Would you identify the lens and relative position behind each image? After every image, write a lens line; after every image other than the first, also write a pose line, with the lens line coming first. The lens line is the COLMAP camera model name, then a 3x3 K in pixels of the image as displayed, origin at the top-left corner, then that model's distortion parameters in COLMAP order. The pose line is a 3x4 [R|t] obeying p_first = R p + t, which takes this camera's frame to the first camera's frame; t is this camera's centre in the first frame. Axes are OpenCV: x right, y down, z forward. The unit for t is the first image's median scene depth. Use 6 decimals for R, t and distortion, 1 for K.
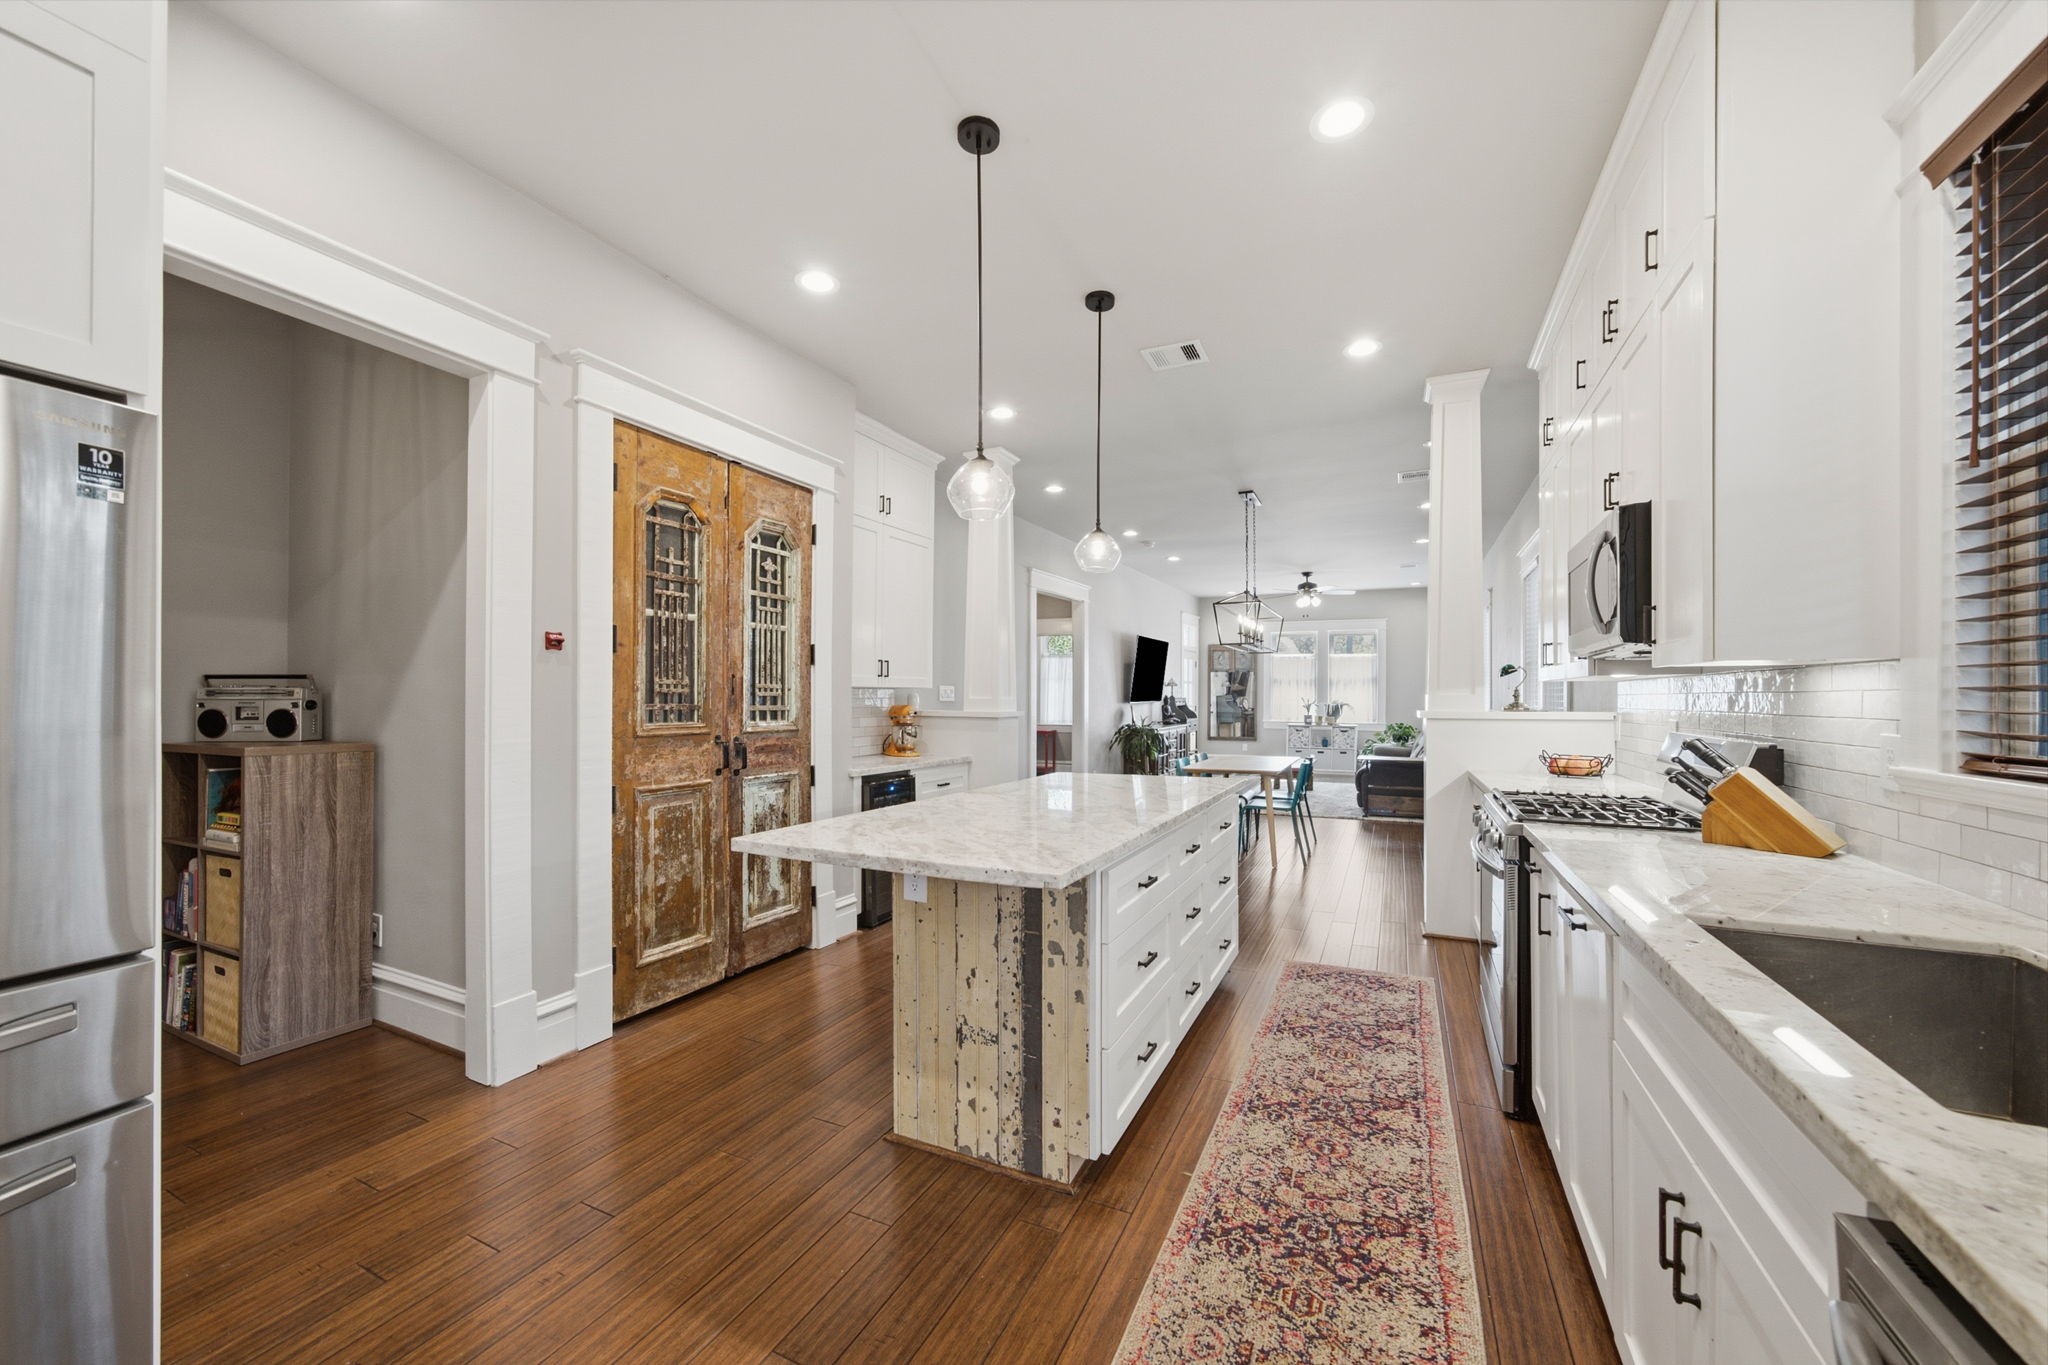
lens RADIAL K [[734.7, 0, 1051.4], [0, 734.7, 695.2], [0, 0, 1]] dist [-0.016960, 0.002786]
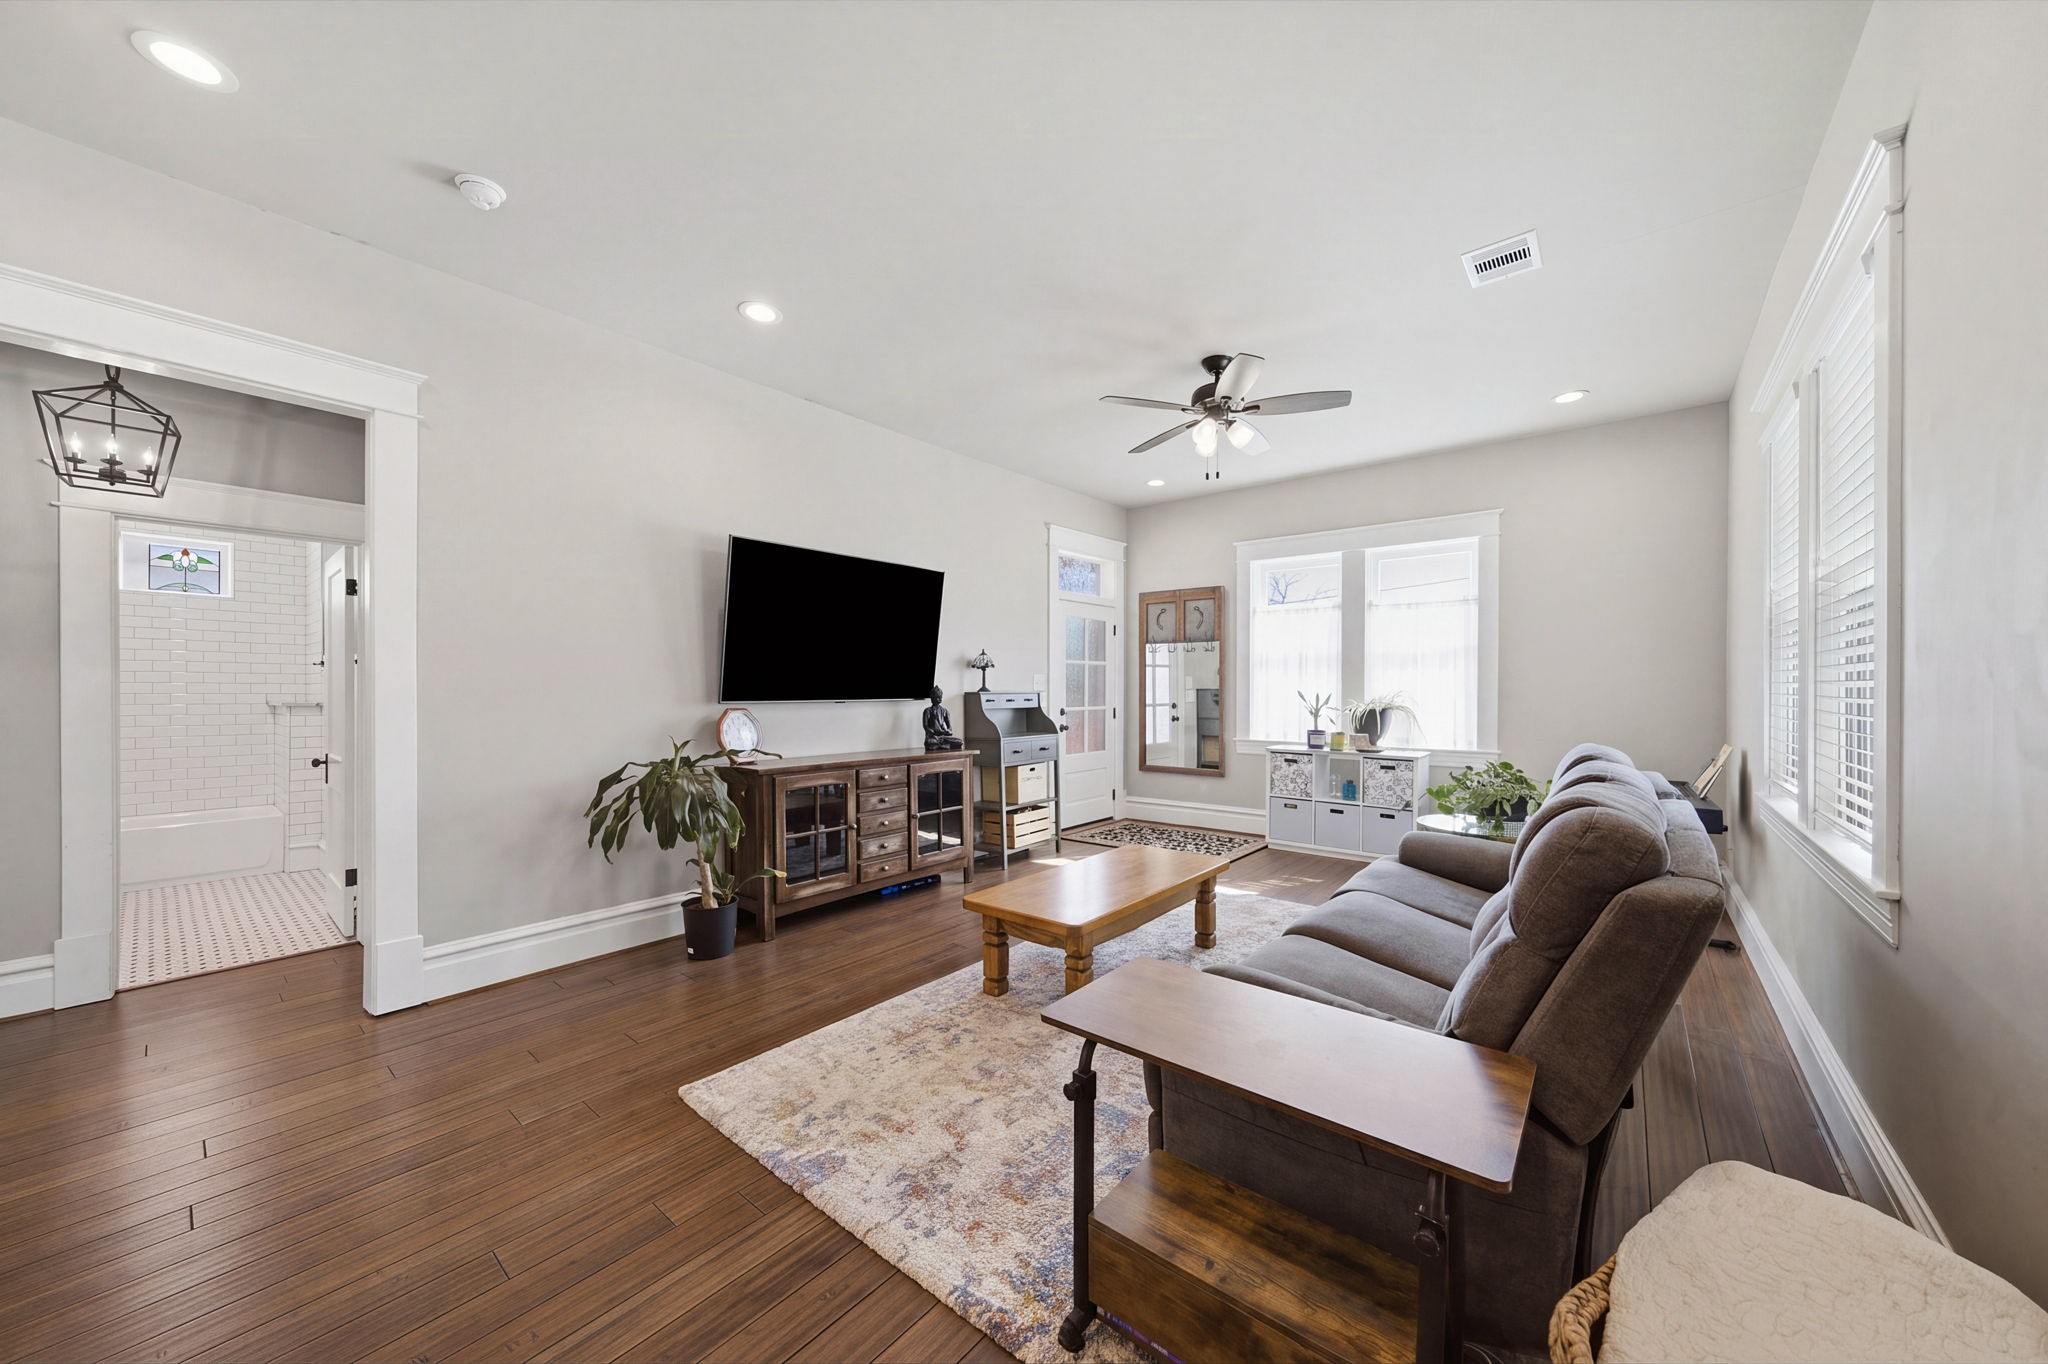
lens RADIAL K [[734.7, 0, 1016.9], [0, 734.7, 696.6], [0, 0, 1]] dist [-0.016960, 0.002786]
pose [[0.967802, 0.003538, -0.251687, 1.330152], [-0.000182, 0.999911, 0.013354, 0.001361], [0.251711, -0.012878, 0.967717, 2.335890]]
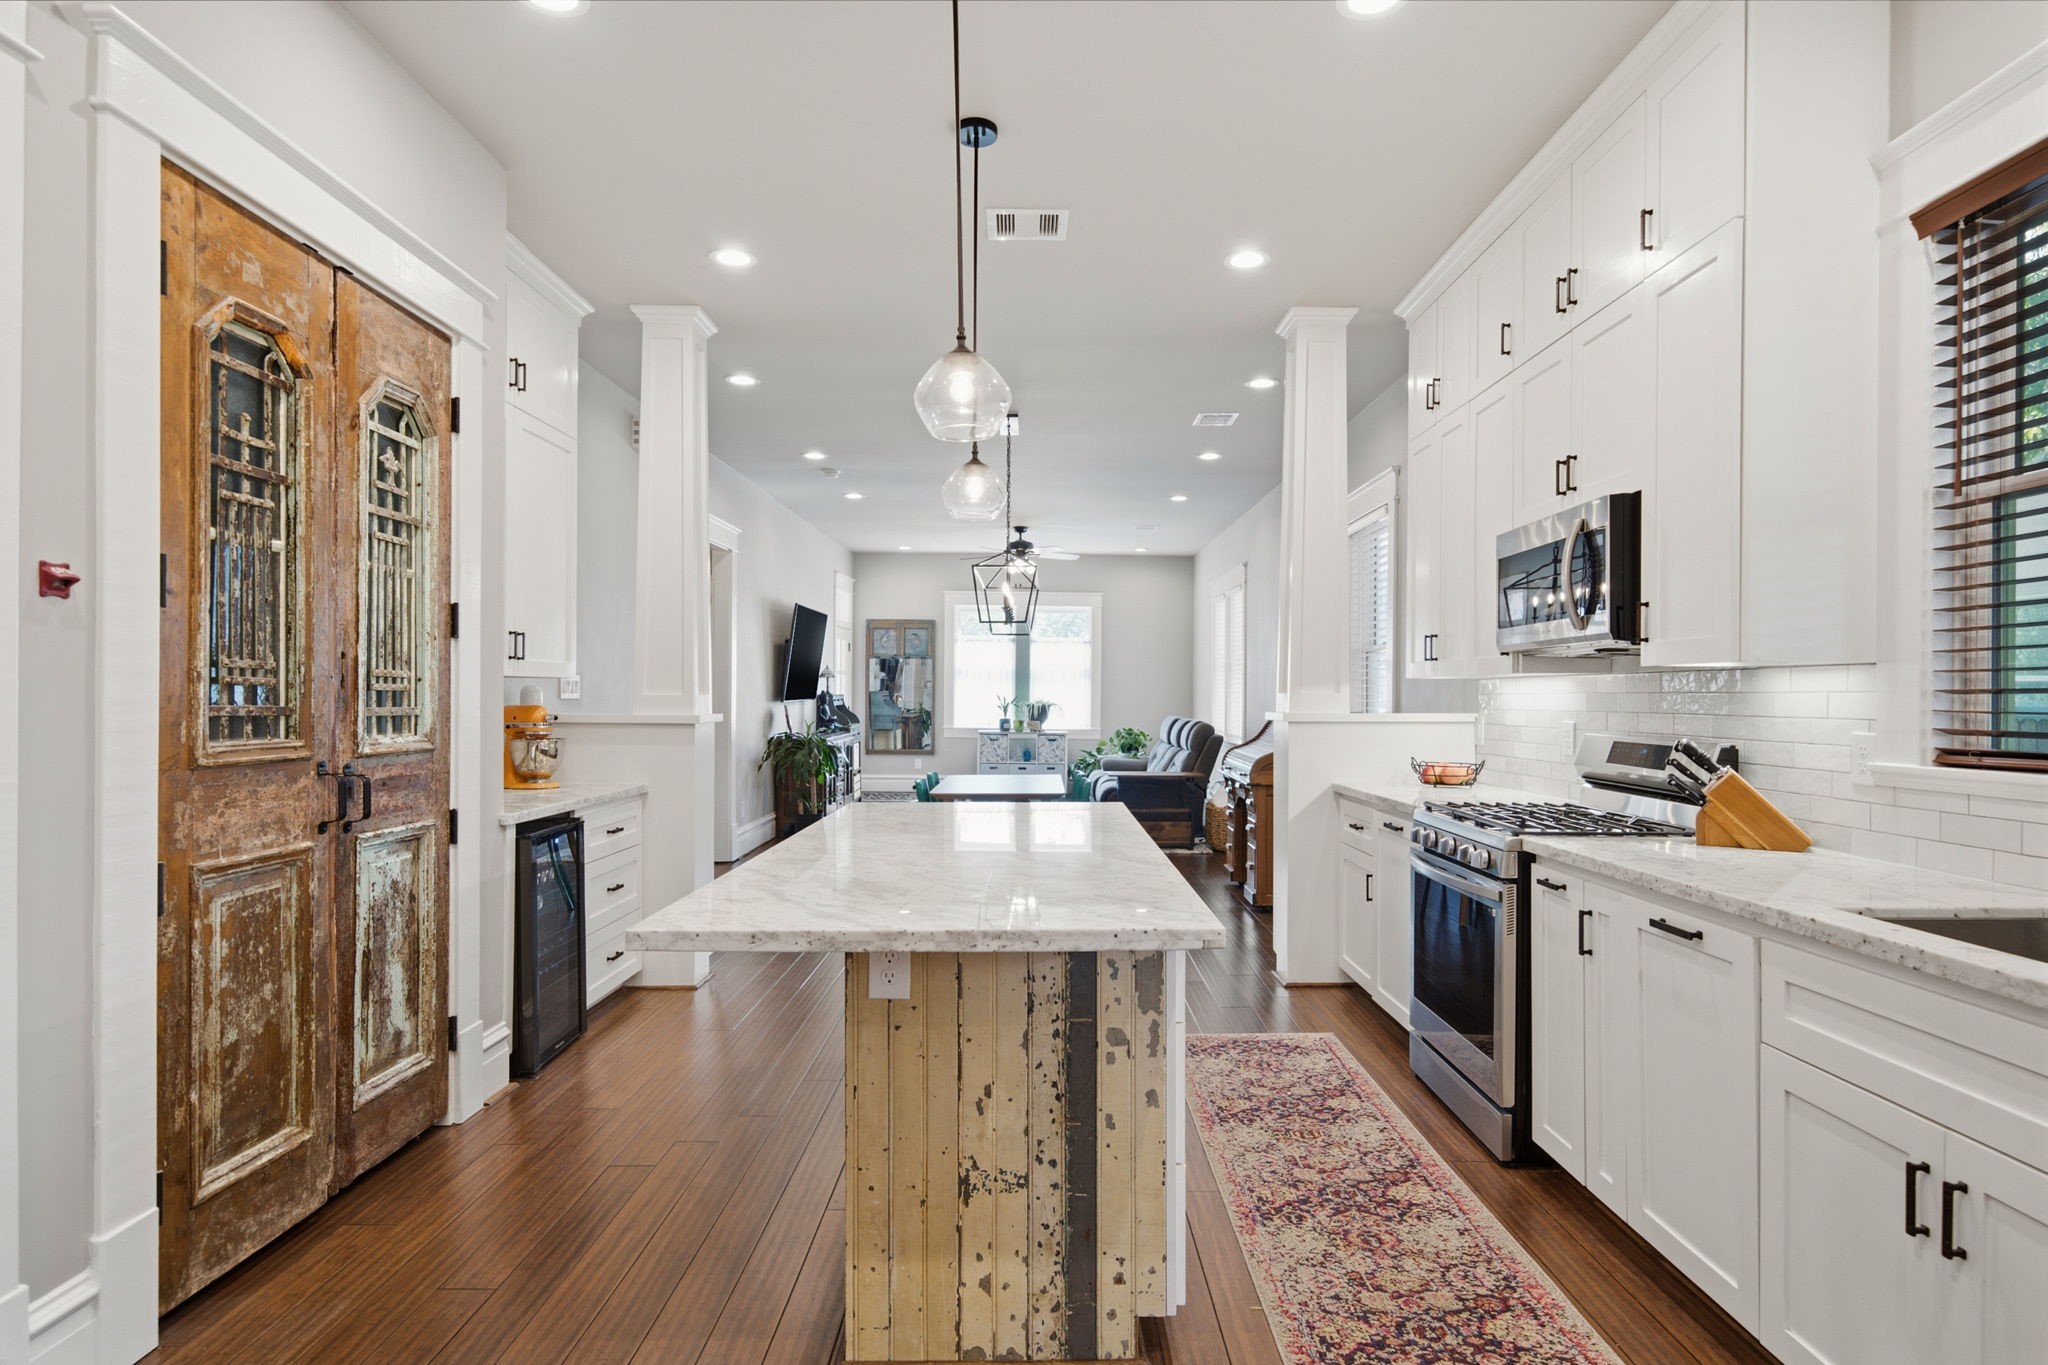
lens RADIAL K [[1062.8, 0, 1045.1], [0, 1062.8, 691.1], [0, 0, 1]] dist [0.002301, -0.004424]
pose [[0.904543, 0.004903, 0.426355, -0.340743], [-0.004980, 0.999987, -0.000934, -0.000209], [-0.426354, -0.001278, 0.904555, 0.046683]]
